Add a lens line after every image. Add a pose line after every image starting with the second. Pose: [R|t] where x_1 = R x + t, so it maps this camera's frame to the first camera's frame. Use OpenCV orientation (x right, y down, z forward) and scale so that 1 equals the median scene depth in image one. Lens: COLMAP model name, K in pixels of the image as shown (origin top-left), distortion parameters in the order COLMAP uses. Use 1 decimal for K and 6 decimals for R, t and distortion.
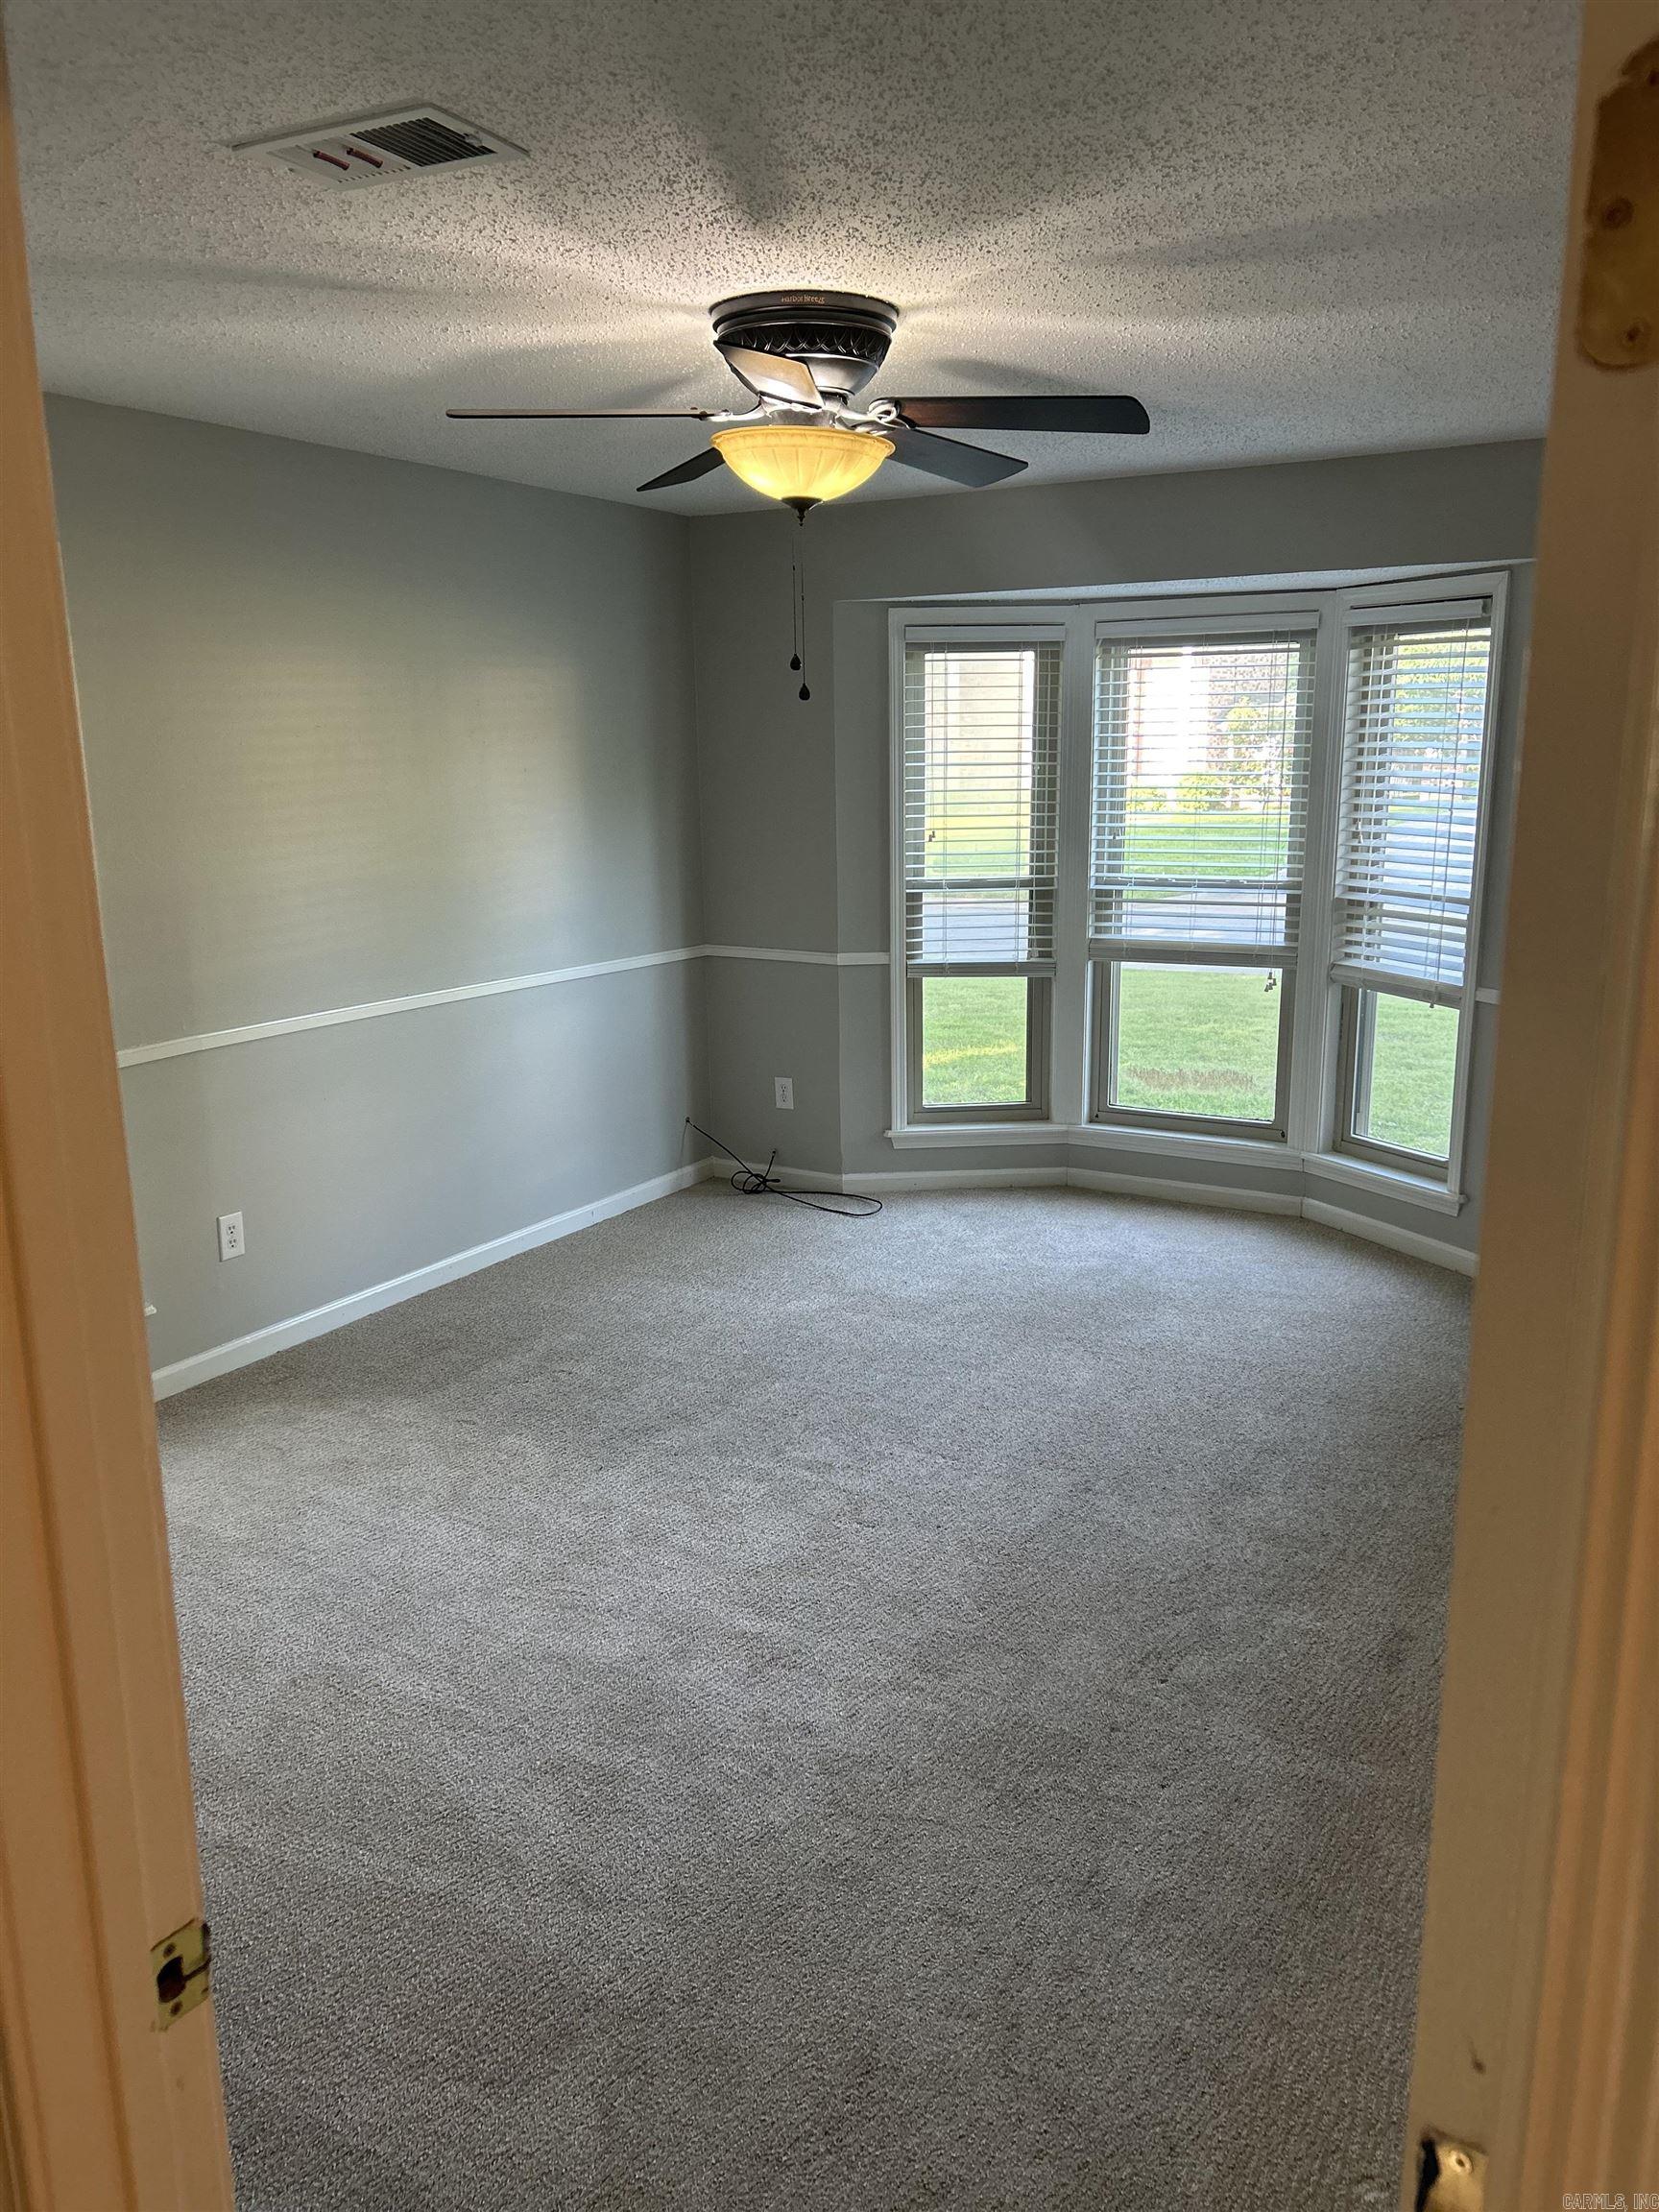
lens RADIAL K [[1648.5, 0, 812.2], [0, 1648.5, 1106.4], [0, 0, 1]] dist [0.059561, -0.060093]
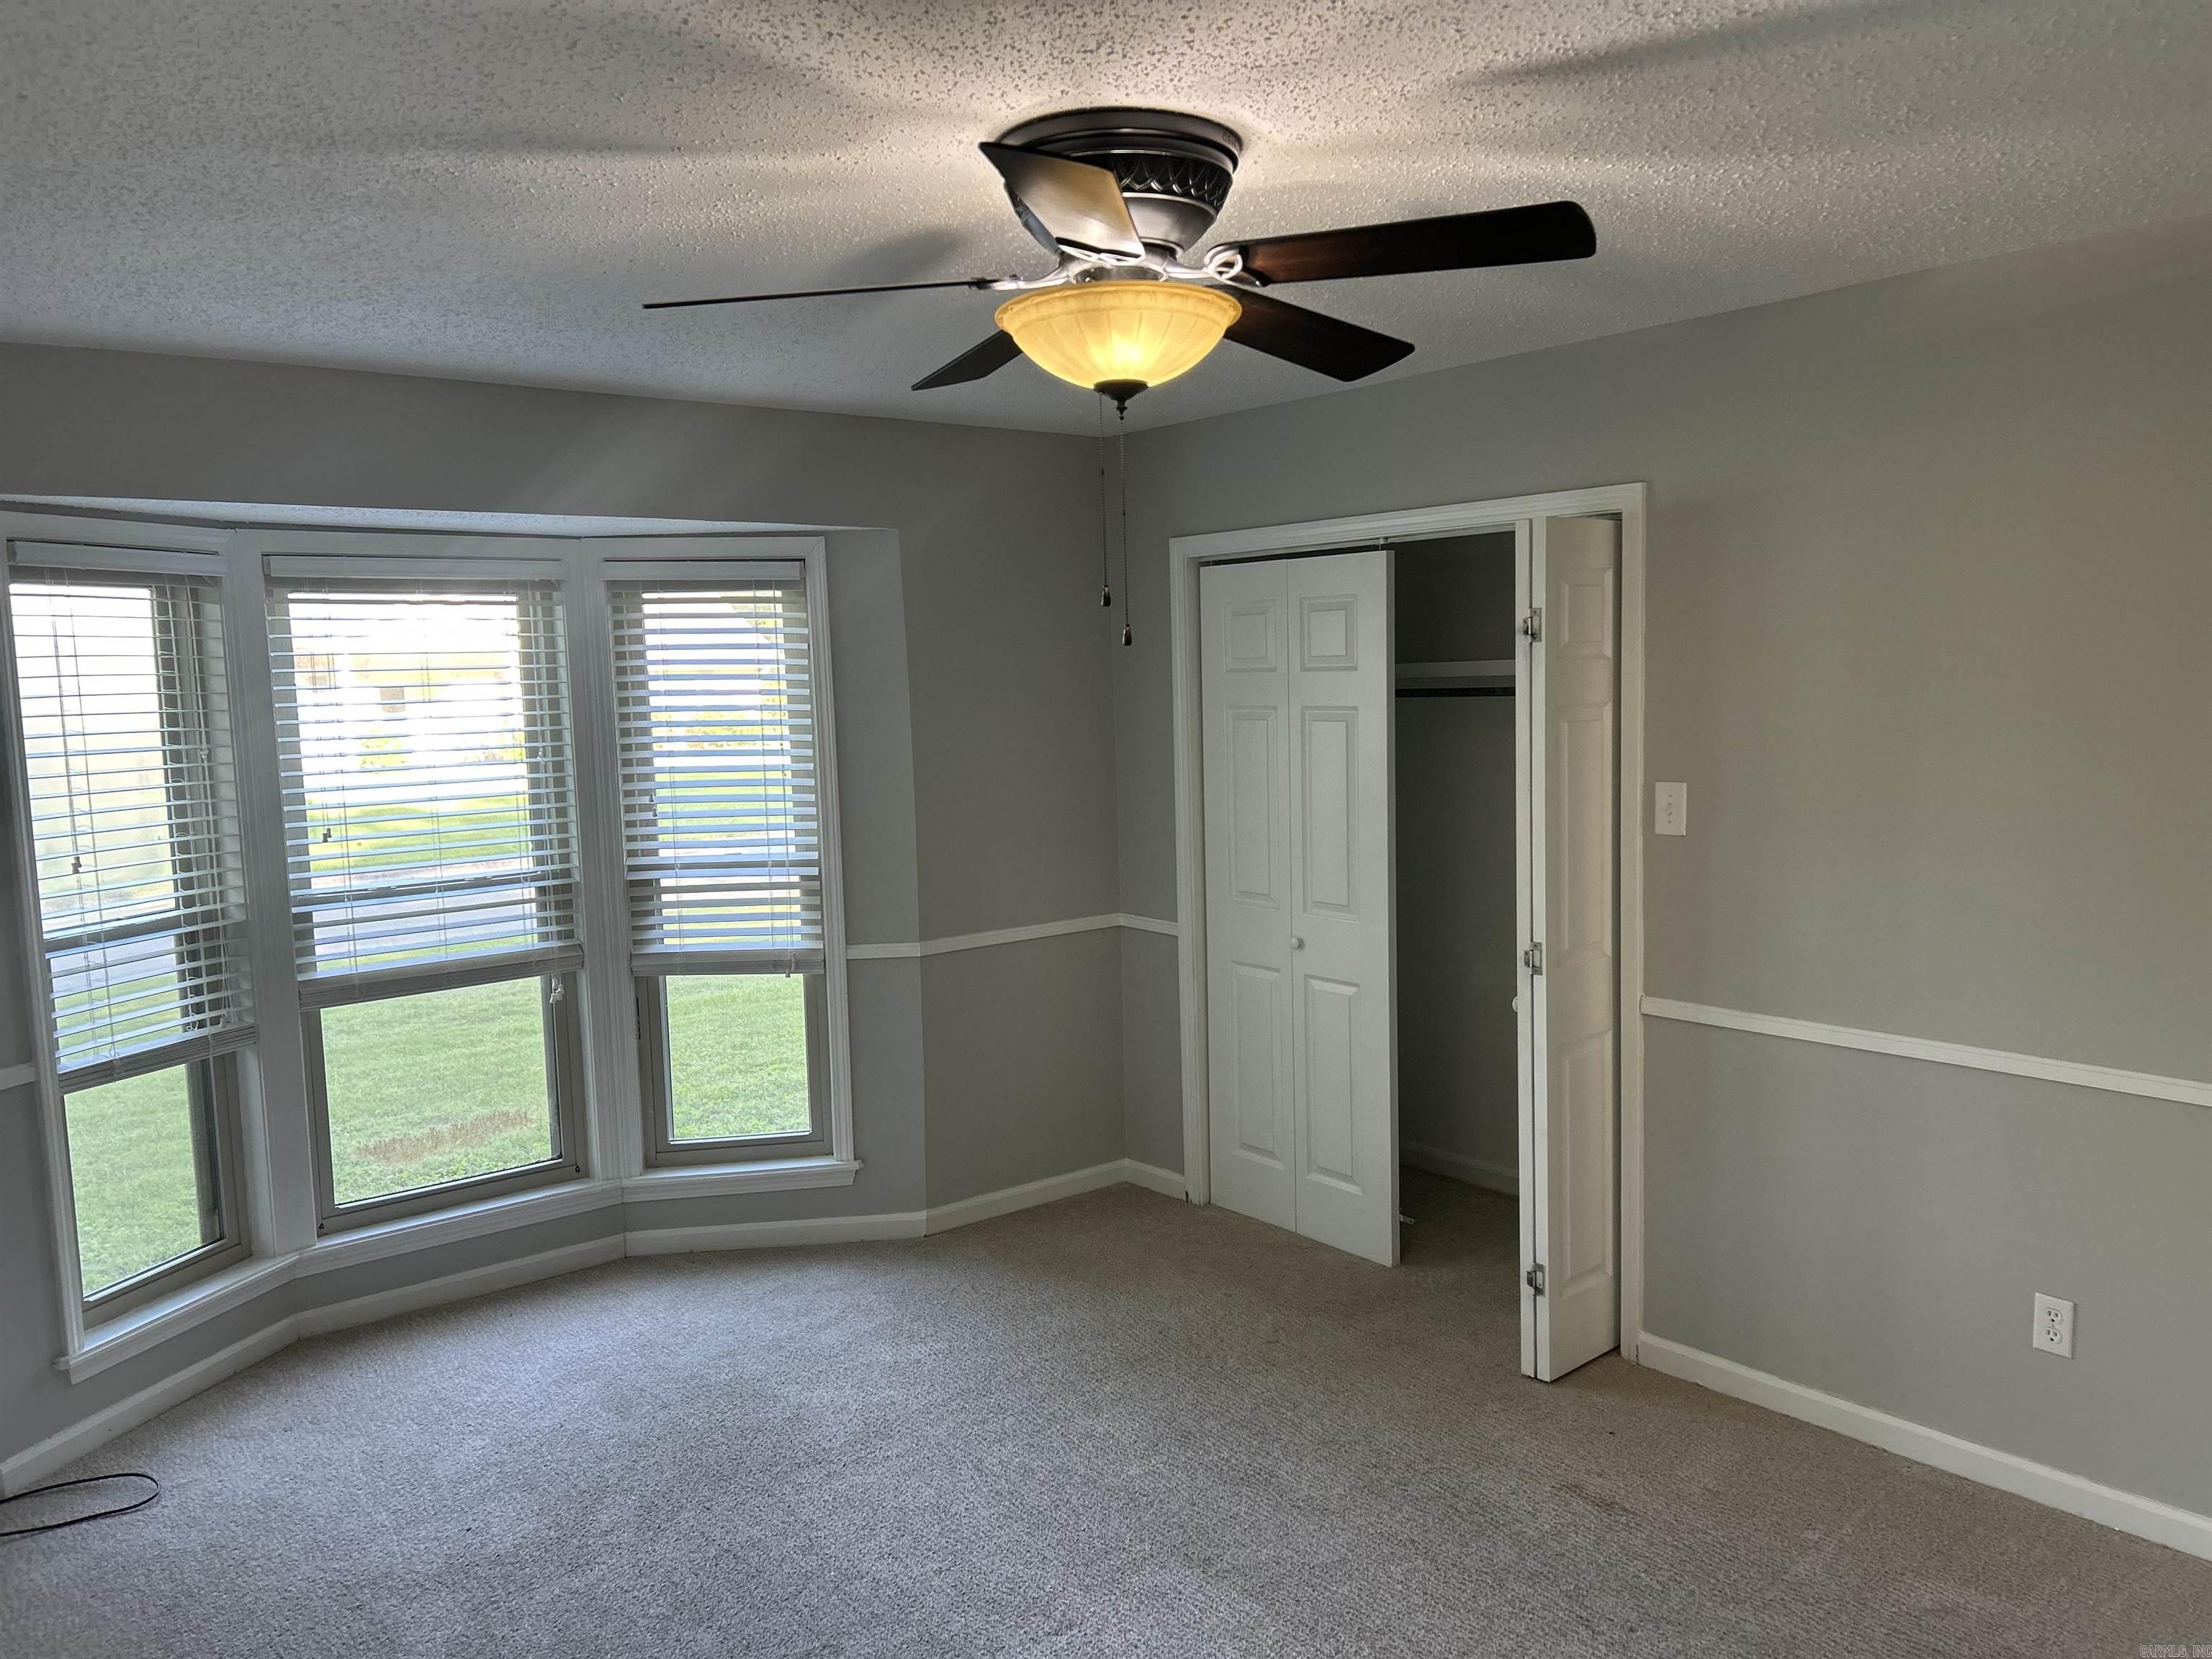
lens RADIAL K [[1648.5, 0, 1097.2], [0, 1648.5, 841.8], [0, 0, 1]] dist [0.059561, -0.060093]
pose [[0.359437, -0.095139, 0.928307, -0.392116], [0.228952, 0.973374, 0.011108, -0.095416], [-0.904647, 0.208545, 0.371649, 0.432284]]
